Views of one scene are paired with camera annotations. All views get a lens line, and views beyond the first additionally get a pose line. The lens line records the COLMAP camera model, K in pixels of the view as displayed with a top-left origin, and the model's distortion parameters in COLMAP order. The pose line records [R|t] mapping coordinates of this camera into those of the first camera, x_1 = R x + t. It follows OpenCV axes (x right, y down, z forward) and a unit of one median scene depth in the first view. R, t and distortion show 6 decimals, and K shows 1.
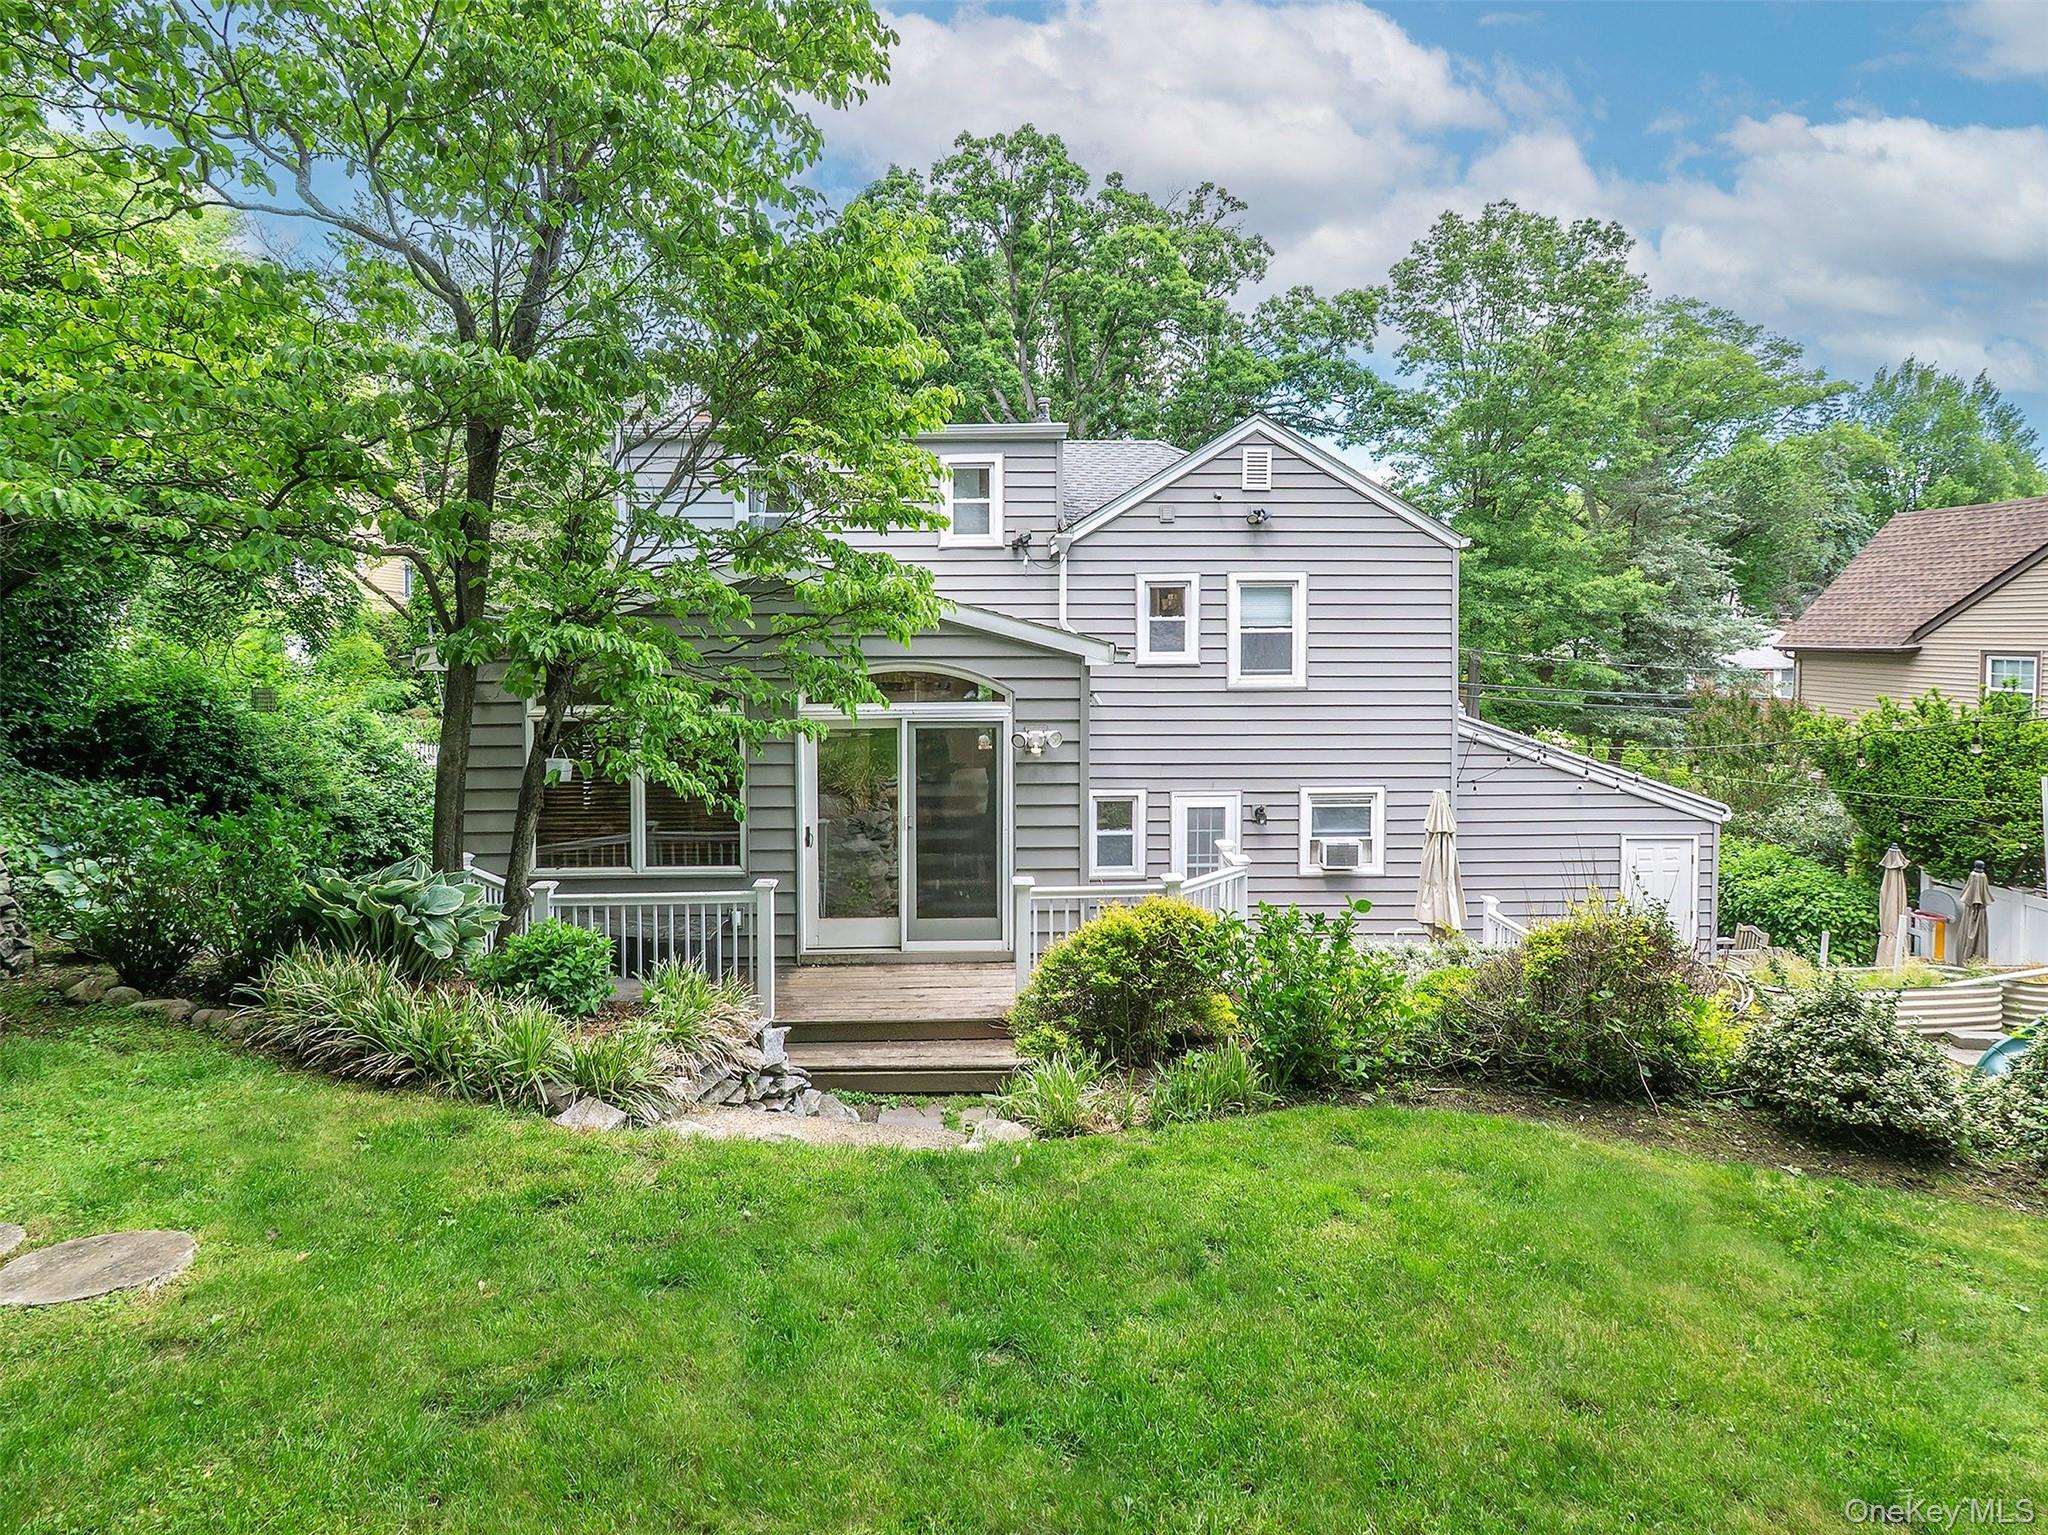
lens RADIAL K [[1090.2, 0, 1022.8], [0, 1090.2, 650.9], [0, 0, 1]] dist [0.001393, -0.000242]
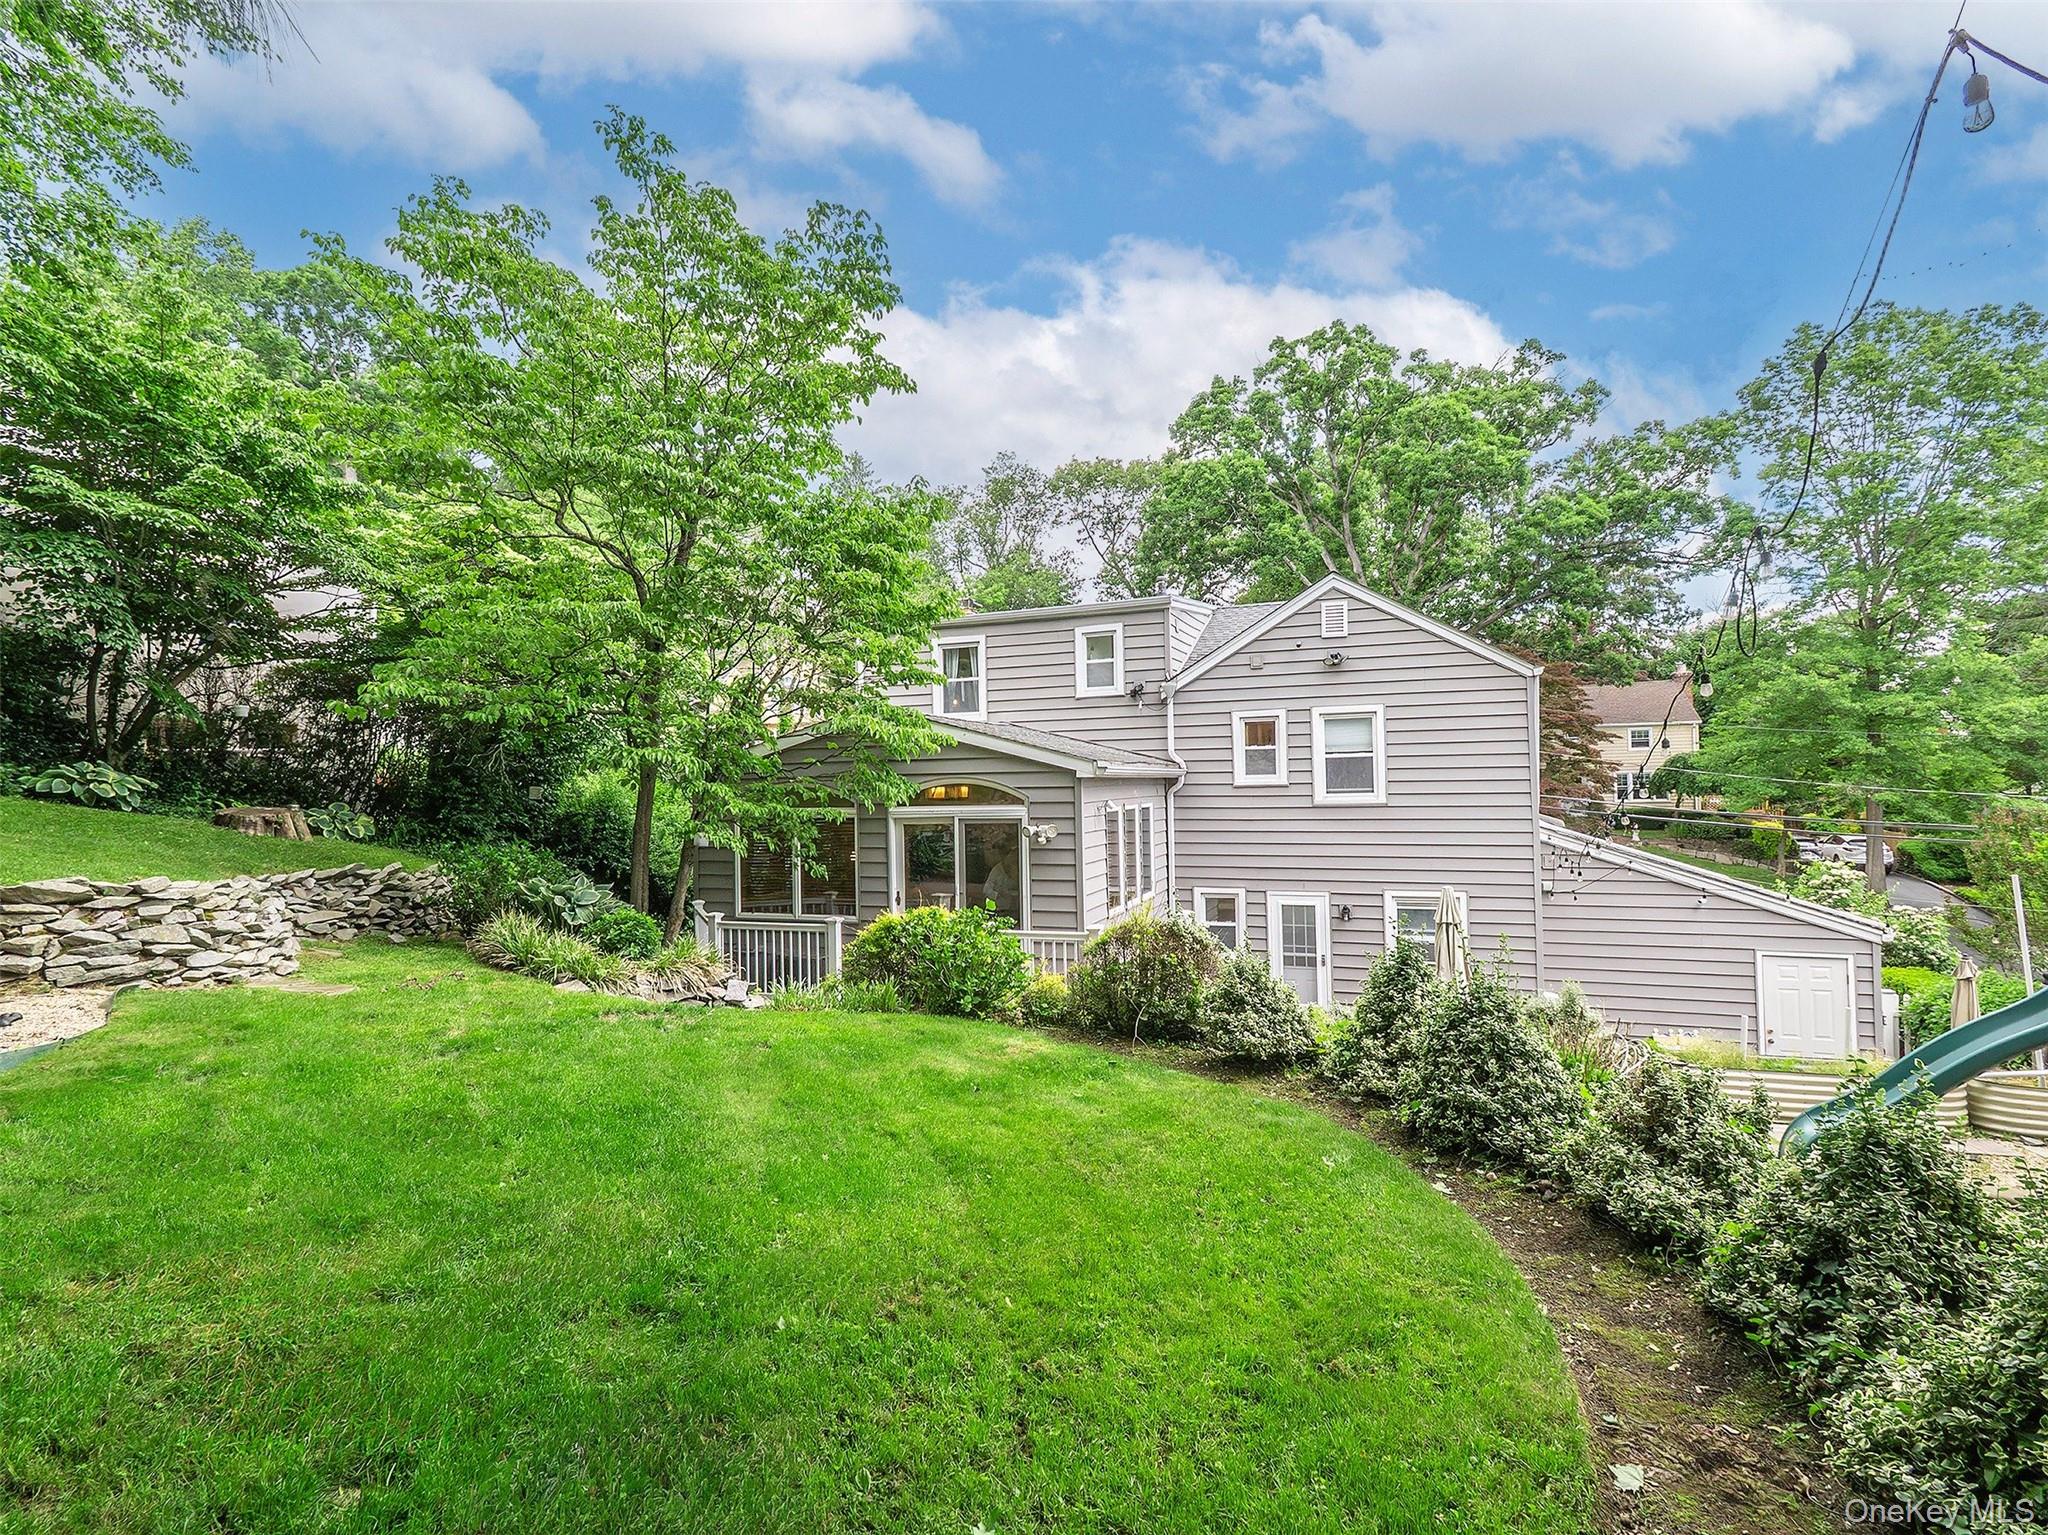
lens RADIAL K [[984.5, 0, 1038.1], [0, 984.5, 747.9], [0, 0, 1]] dist [-0.003528, -0.000990]
pose [[0.927940, -0.029759, -0.371539, 0.309165], [0.009951, 0.998430, -0.055117, 0.028674], [0.372596, 0.047448, 0.926780, -0.106147]]
